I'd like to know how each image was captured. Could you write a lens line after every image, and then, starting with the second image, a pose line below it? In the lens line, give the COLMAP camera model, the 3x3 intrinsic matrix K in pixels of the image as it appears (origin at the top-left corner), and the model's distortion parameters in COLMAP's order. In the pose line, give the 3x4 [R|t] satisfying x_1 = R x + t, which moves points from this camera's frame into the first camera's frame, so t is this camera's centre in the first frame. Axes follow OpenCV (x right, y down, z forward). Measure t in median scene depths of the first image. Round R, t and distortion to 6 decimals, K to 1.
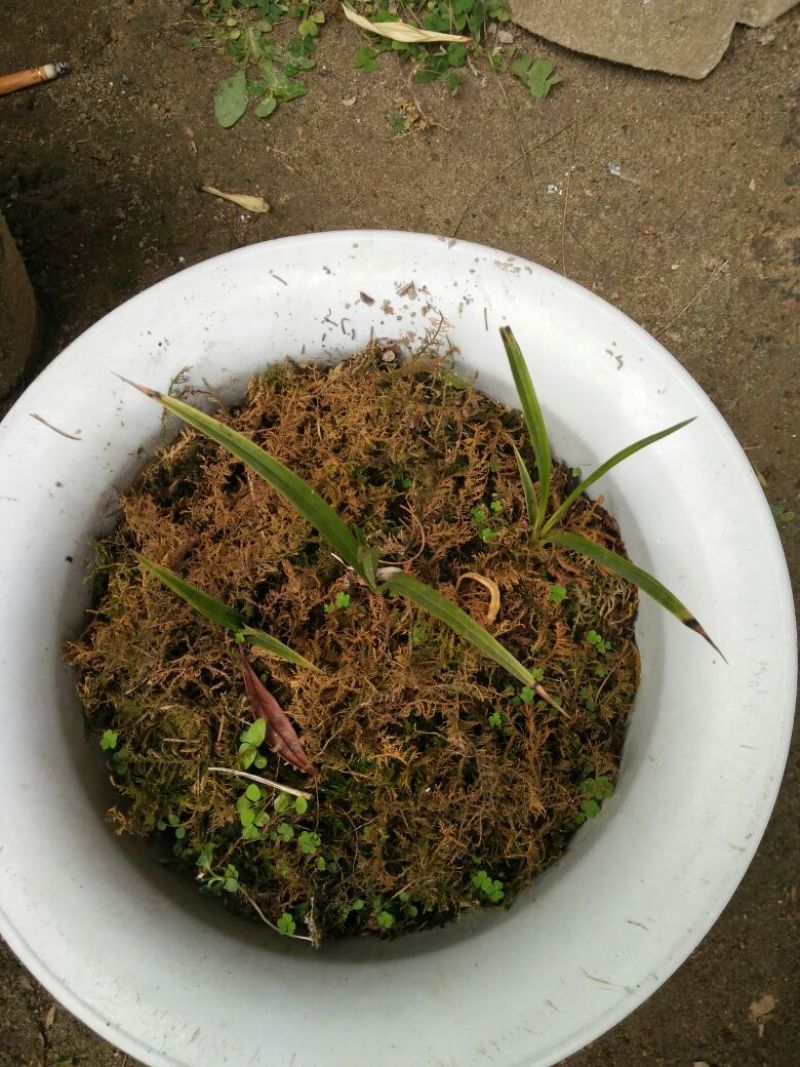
lens RADIAL K [[861.8, 0, 391.8], [0, 861.8, 519.4], [0, 0, 1]] dist [0.057092, -0.078659]
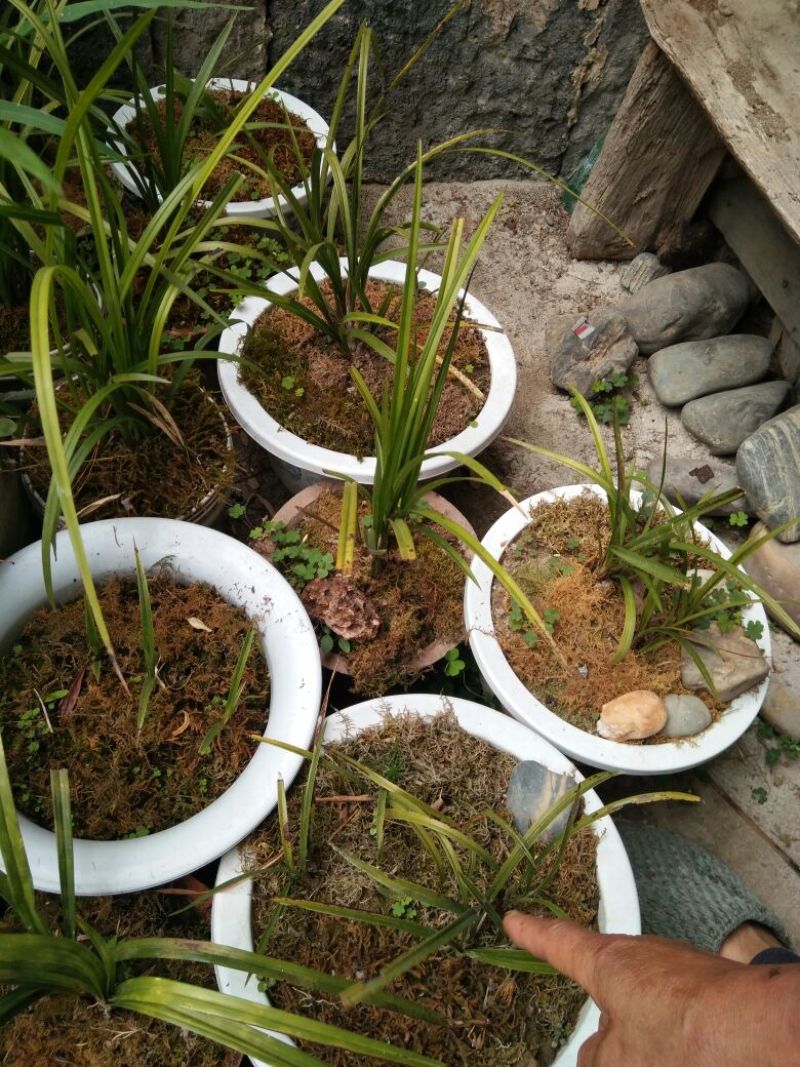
lens RADIAL K [[861.8, 0, 391.8], [0, 861.8, 519.4], [0, 0, 1]] dist [0.057092, -0.078659]
pose [[0.709024, 0.656128, -0.258421, 0.684663], [-0.705183, 0.659115, -0.261311, -0.048939], [-0.001124, 0.367510, 0.930019, -1.131763]]
